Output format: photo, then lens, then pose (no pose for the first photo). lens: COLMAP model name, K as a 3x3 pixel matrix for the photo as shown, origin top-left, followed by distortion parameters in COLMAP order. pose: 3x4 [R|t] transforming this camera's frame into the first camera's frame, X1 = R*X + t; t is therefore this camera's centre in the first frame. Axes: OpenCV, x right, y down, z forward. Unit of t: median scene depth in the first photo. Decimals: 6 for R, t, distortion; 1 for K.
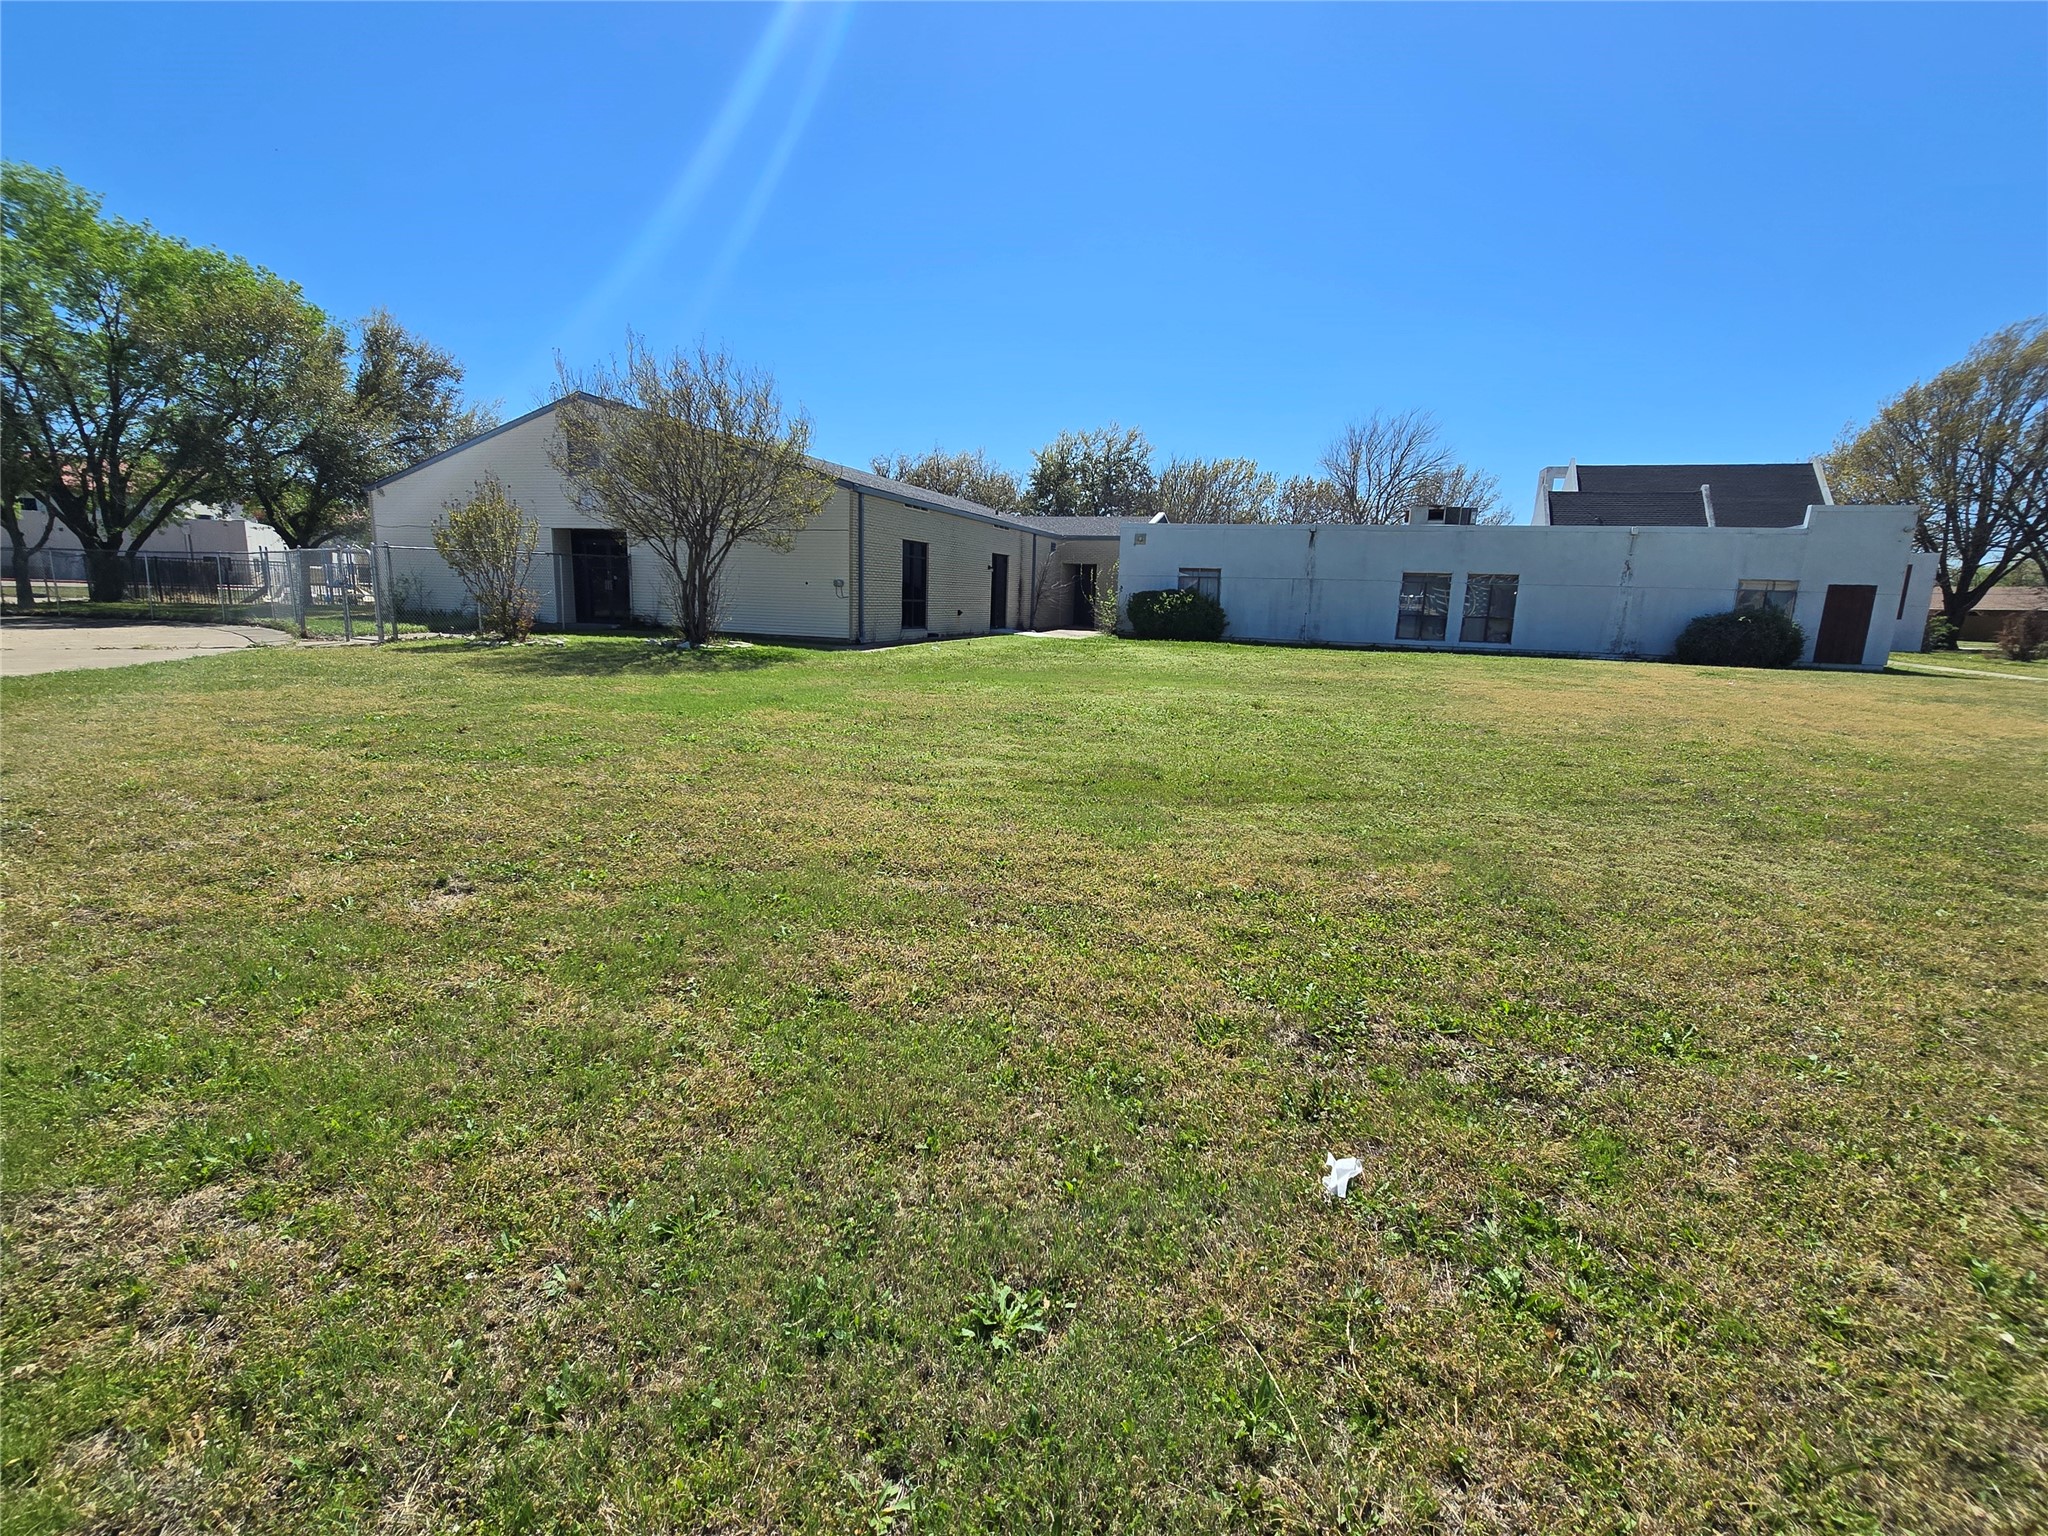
lens RADIAL K [[916.4, 0, 1029.8], [0, 916.4, 766.1], [0, 0, 1]] dist [0.000353, -0.002726]
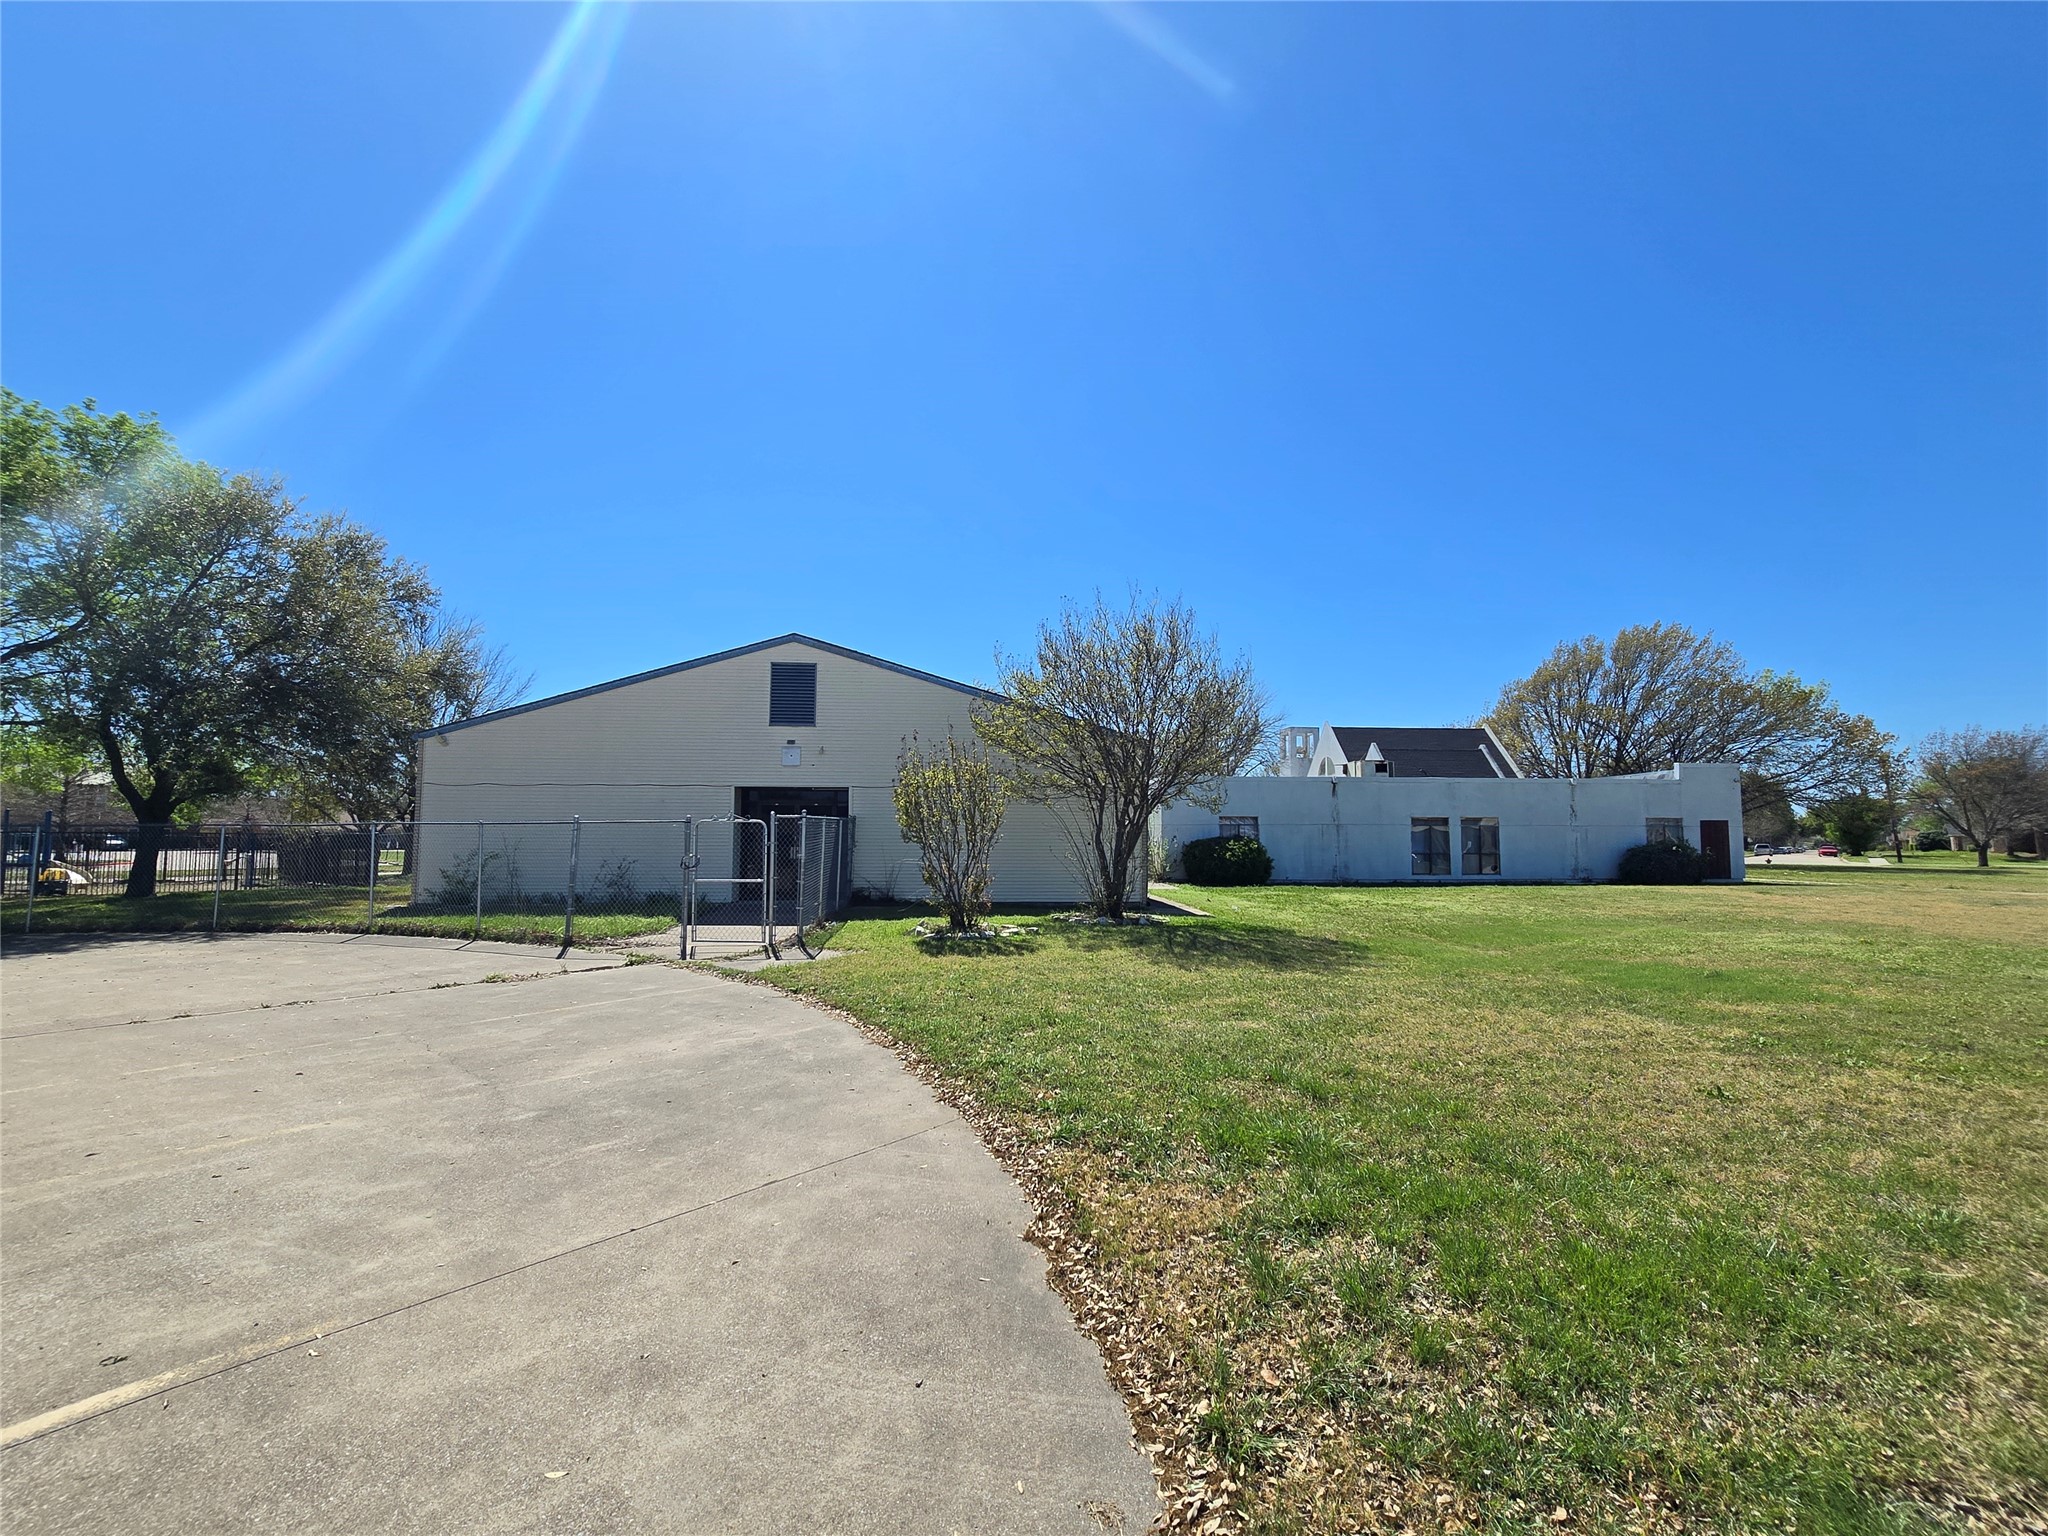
lens RADIAL K [[916.4, 0, 1024.7], [0, 916.4, 766.5], [0, 0, 1]] dist [0.000353, -0.002726]
pose [[0.922737, 0.001953, 0.385425, -0.490249], [0.097557, 0.966241, -0.238455, -0.046902], [-0.372879, 0.257633, 0.891396, 0.141211]]
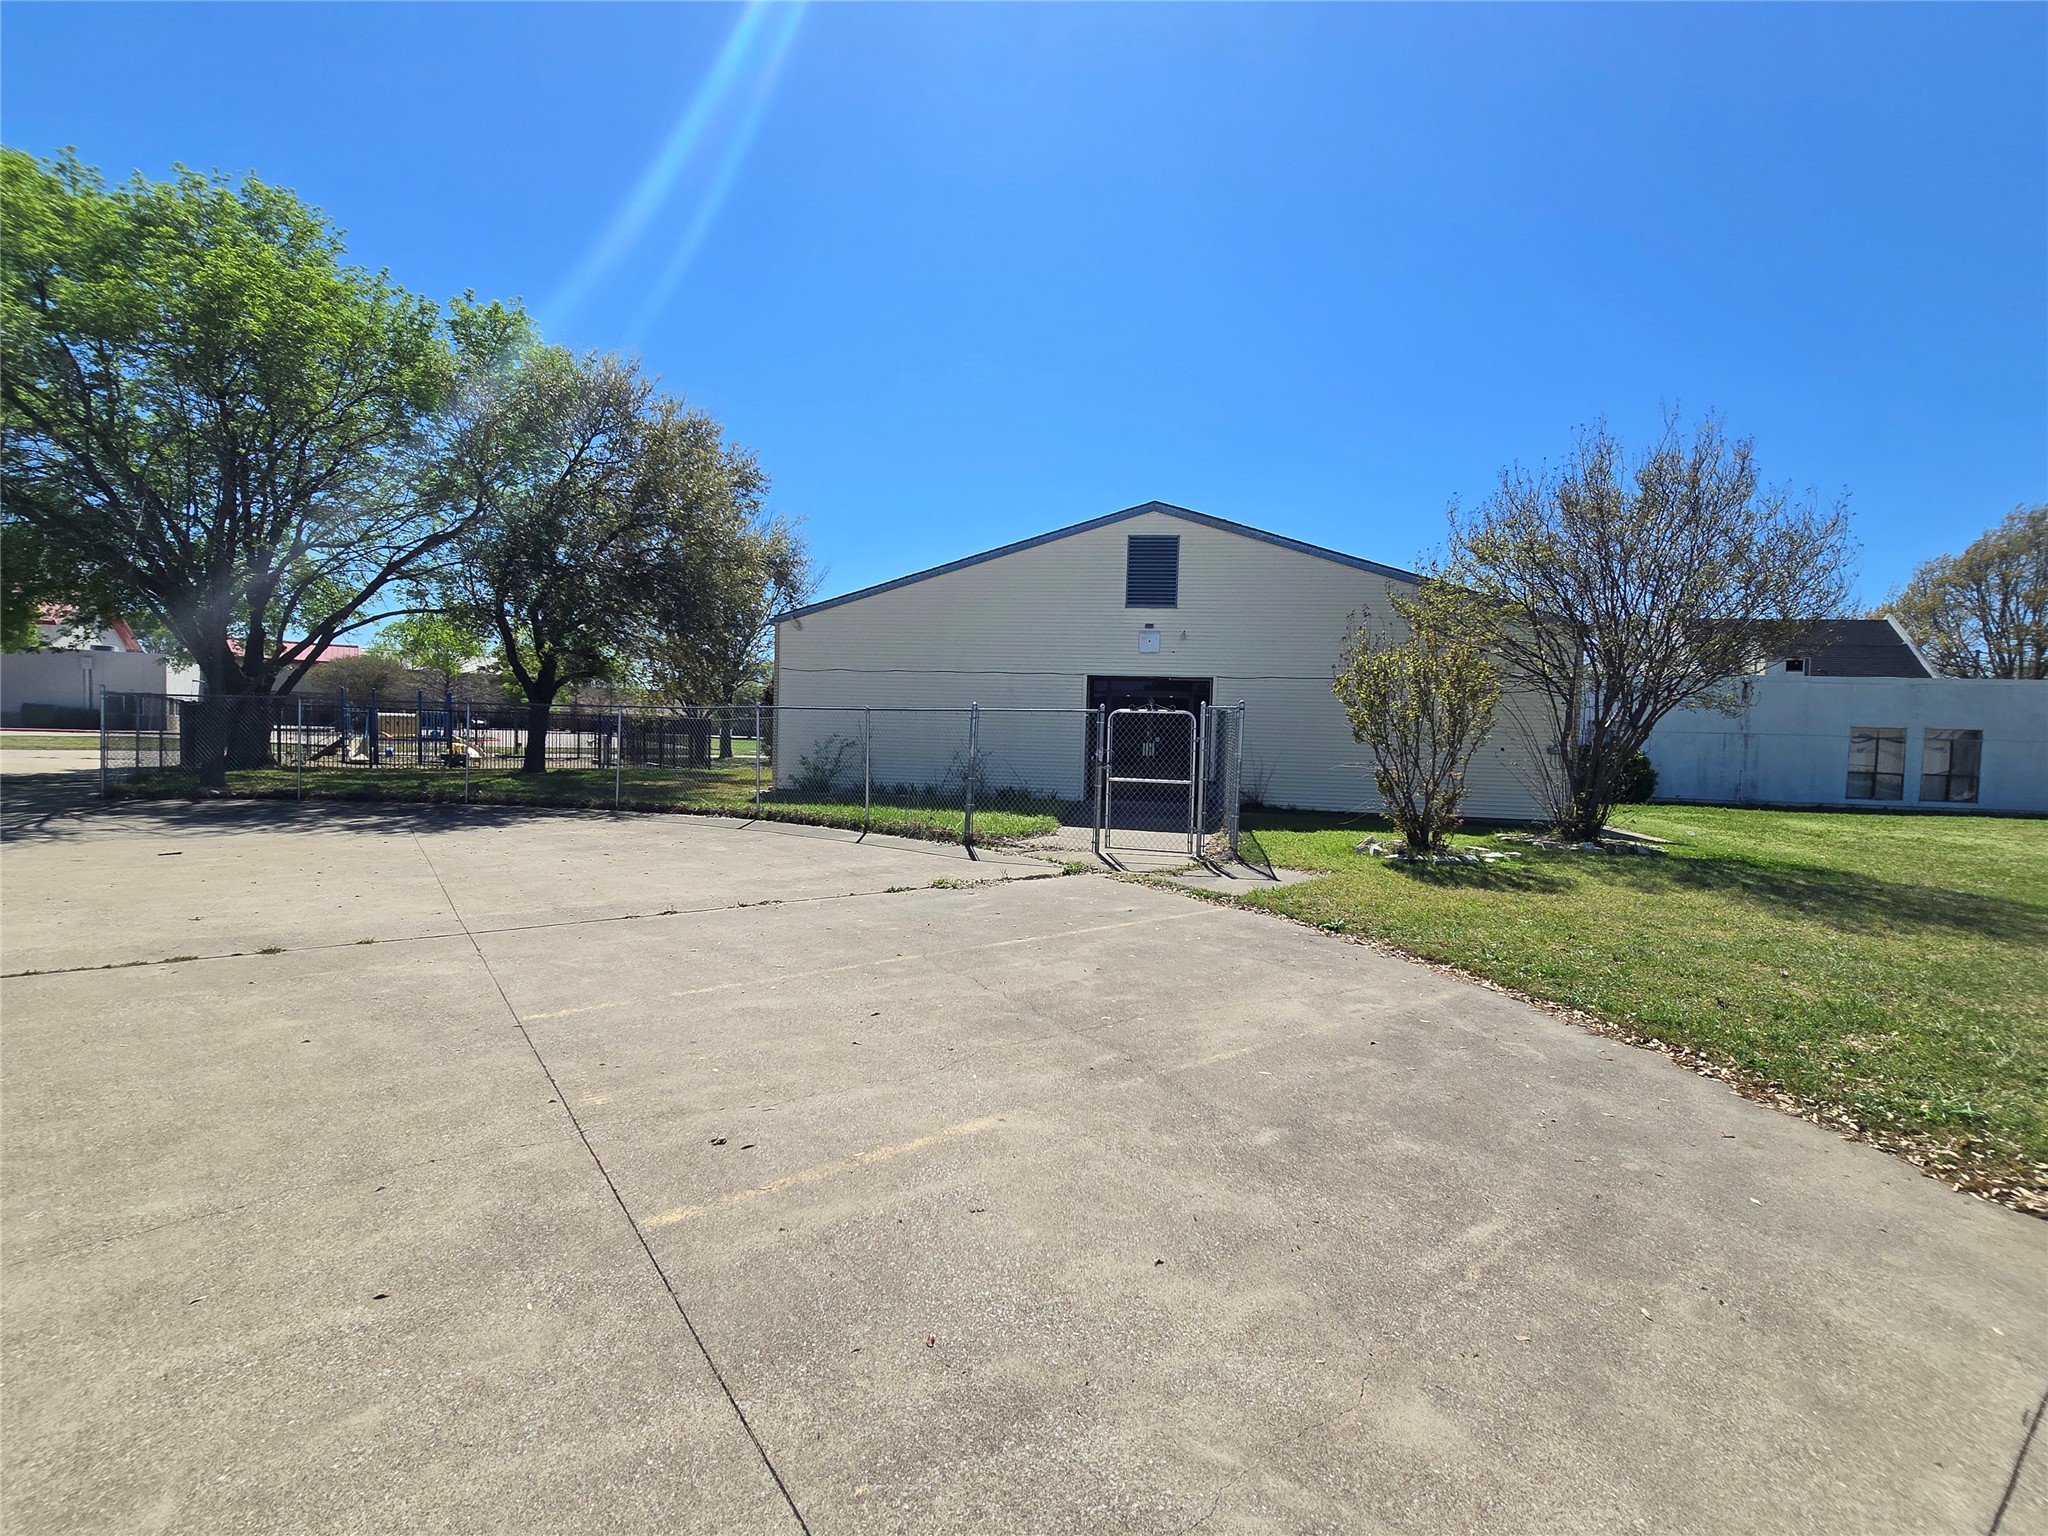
lens RADIAL K [[916.4, 0, 1029.7], [0, 916.4, 771.6], [0, 0, 1]] dist [0.000353, -0.002726]
pose [[0.987221, -0.009110, 0.159094, -0.563943], [0.031577, 0.989751, -0.139271, -0.065738], [-0.156195, 0.142515, 0.977391, 0.238889]]
